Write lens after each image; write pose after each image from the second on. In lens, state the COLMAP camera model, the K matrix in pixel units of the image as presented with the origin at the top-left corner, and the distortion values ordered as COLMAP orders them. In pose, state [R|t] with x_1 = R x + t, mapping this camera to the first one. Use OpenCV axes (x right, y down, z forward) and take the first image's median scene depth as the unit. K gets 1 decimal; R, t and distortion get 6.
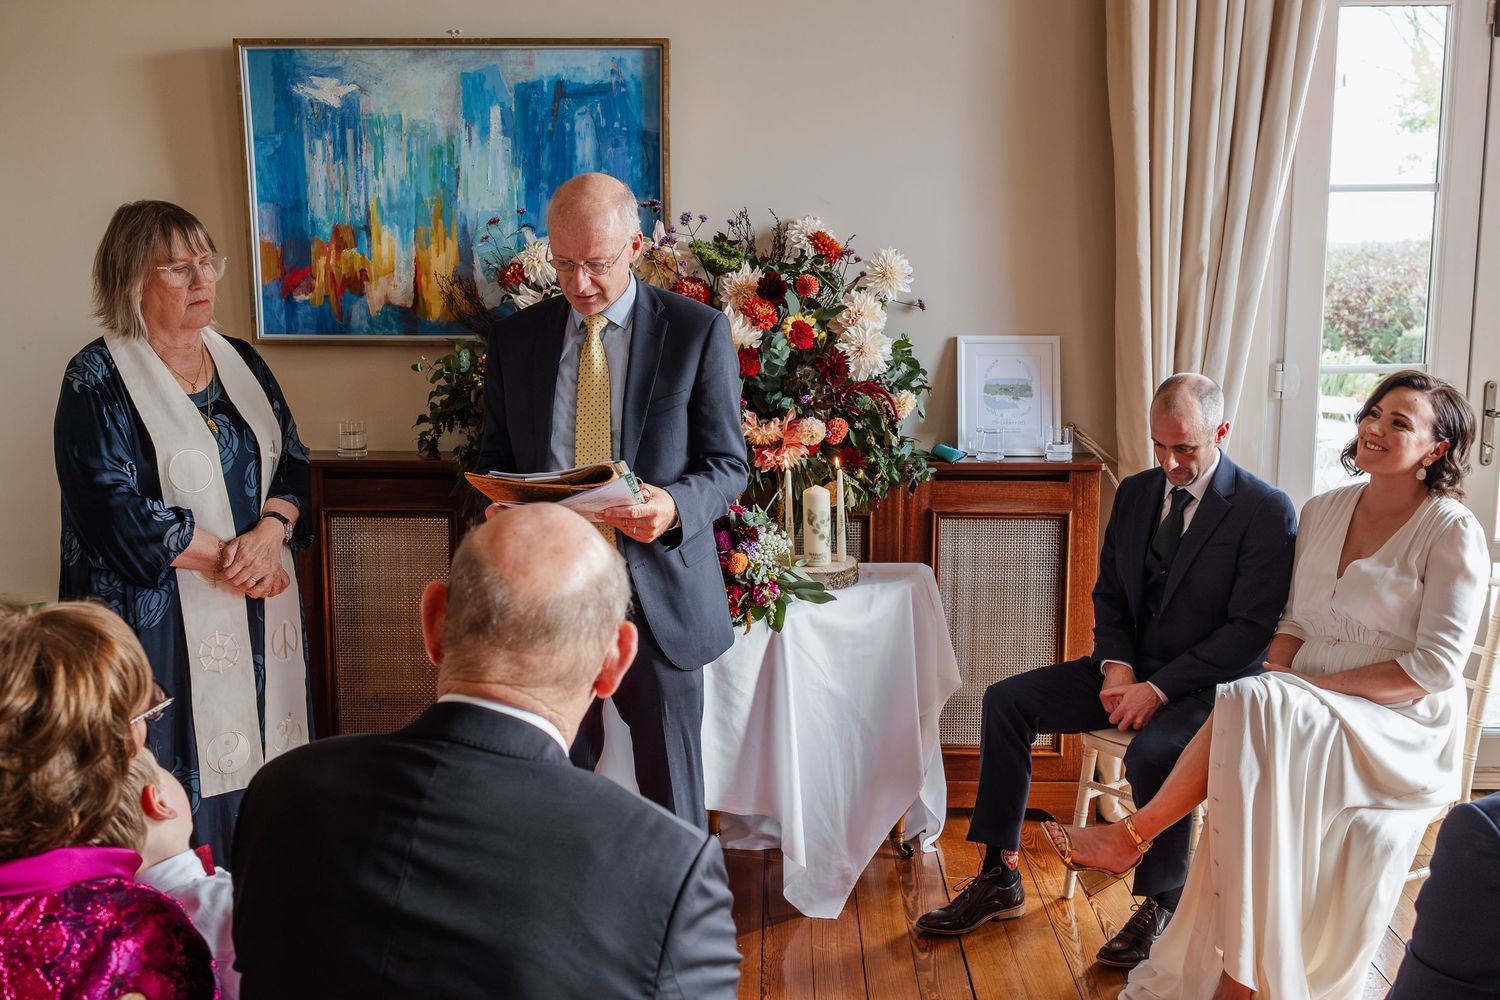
lens RADIAL K [[1478.0, 0, 764.5], [0, 1478.0, 494.0], [0, 0, 1]] dist [-0.007309, 0.000000]
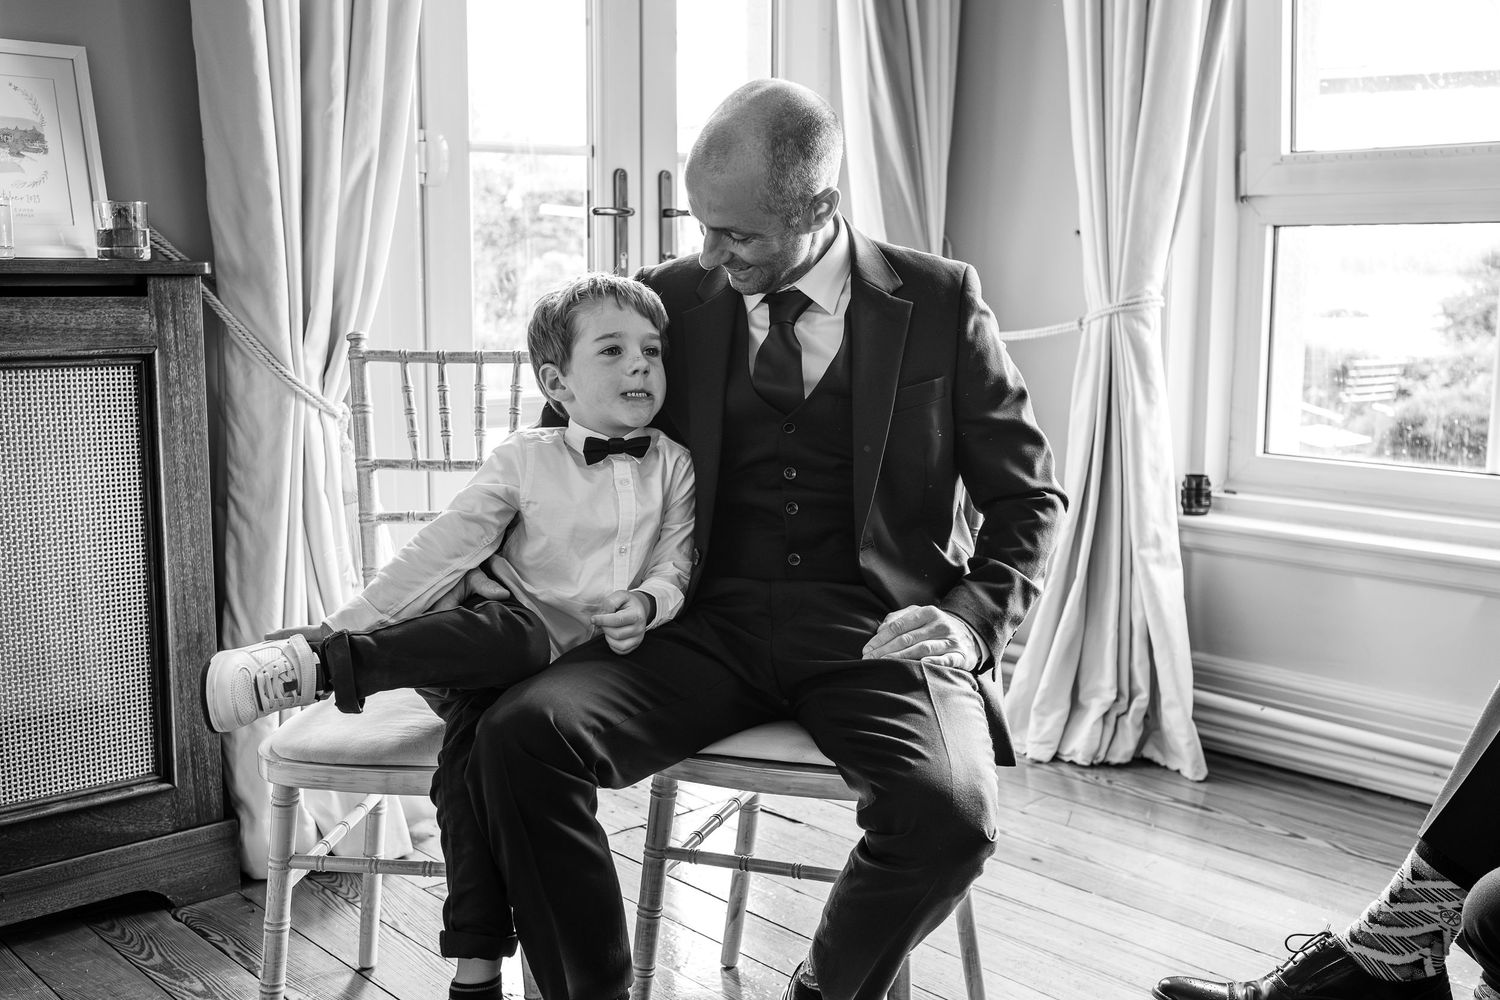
lens RADIAL K [[1478.0, 0, 746.6], [0, 1478.0, 511.8], [0, 0, 1]] dist [-0.007309, 0.000000]
pose [[0.712519, -0.103145, 0.694031, -0.028907], [0.108108, 0.993463, 0.036657, 0.077168], [-0.693275, 0.048912, 0.719012, 0.444219]]
